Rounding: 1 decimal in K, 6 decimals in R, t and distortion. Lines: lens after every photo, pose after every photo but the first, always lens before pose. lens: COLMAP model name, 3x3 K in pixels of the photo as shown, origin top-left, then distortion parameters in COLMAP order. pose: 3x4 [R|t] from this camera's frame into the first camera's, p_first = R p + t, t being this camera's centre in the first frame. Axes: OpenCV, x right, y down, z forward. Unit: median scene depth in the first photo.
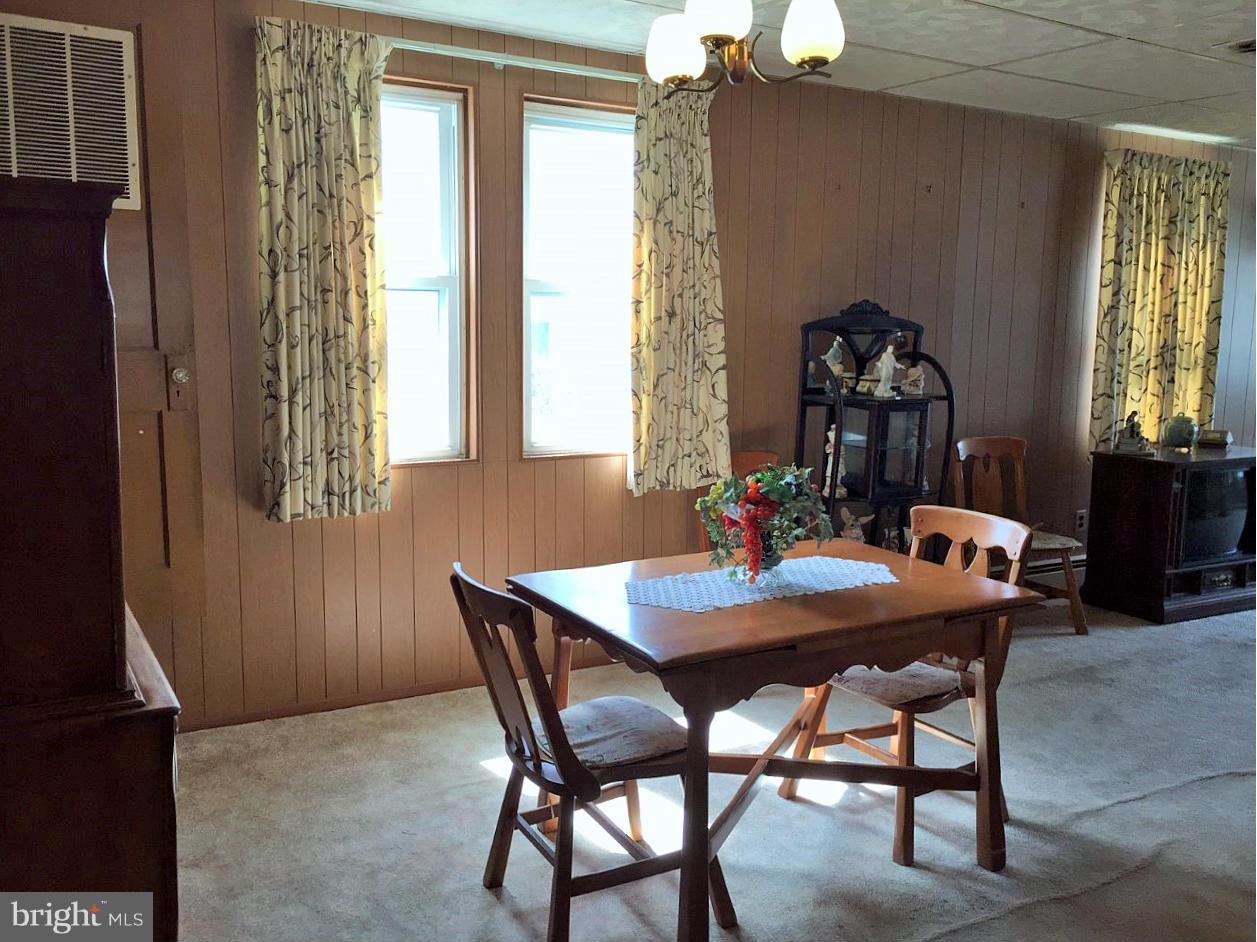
lens RADIAL K [[1082.8, 0, 628.5], [0, 1082.8, 471.0], [0, 0, 1]] dist [0.077196, -0.090993]
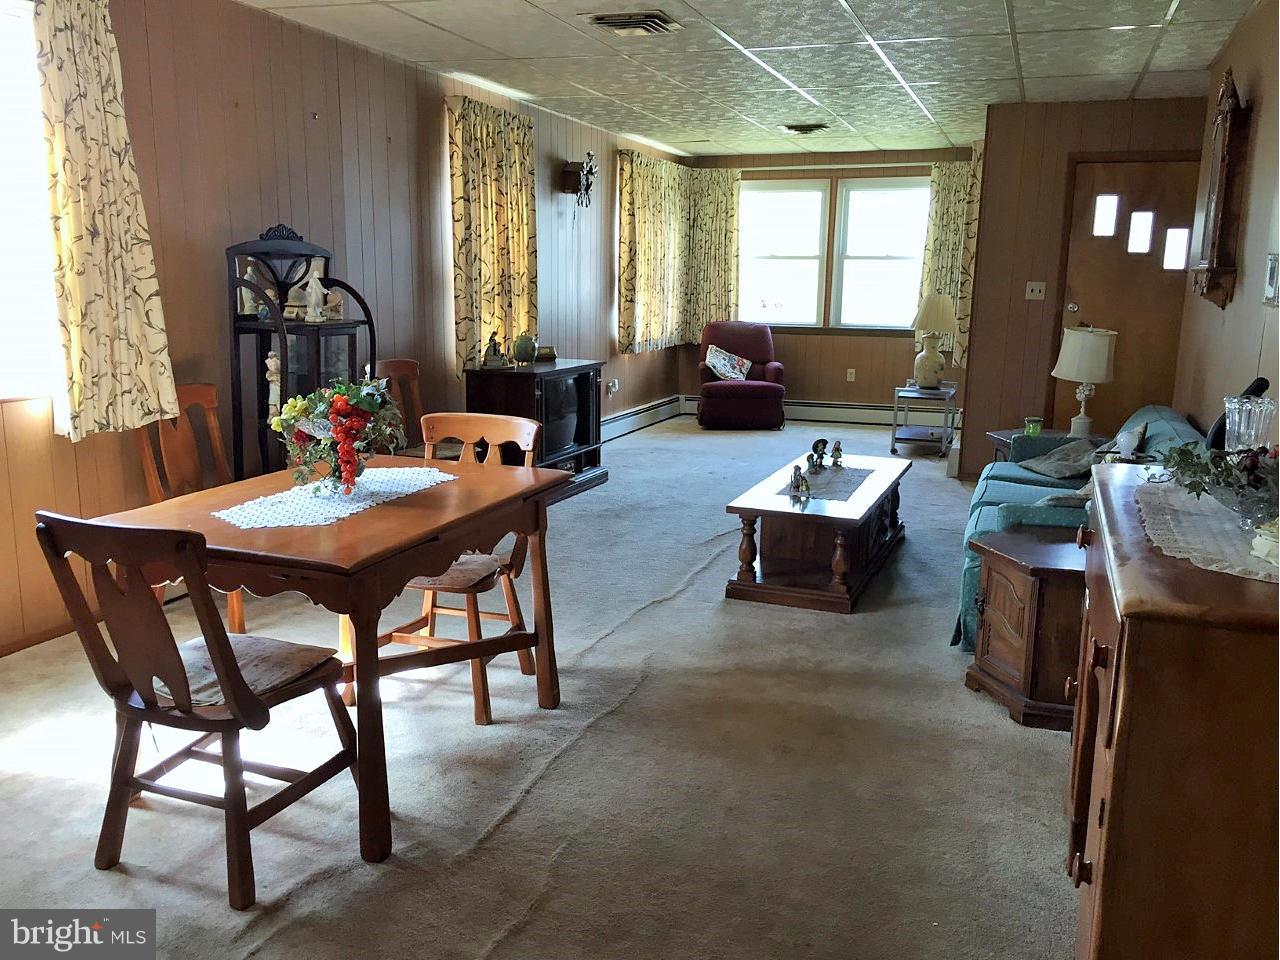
lens RADIAL K [[1078.0, 0, 640.0], [0, 1078.0, 480.0], [0, 0, 1]] dist [0.064027, -0.078474]
pose [[0.776894, -0.124560, 0.617188, -0.183668], [0.086892, 0.992067, 0.090841, 0.013227], [-0.623607, -0.016945, 0.781554, 0.019352]]
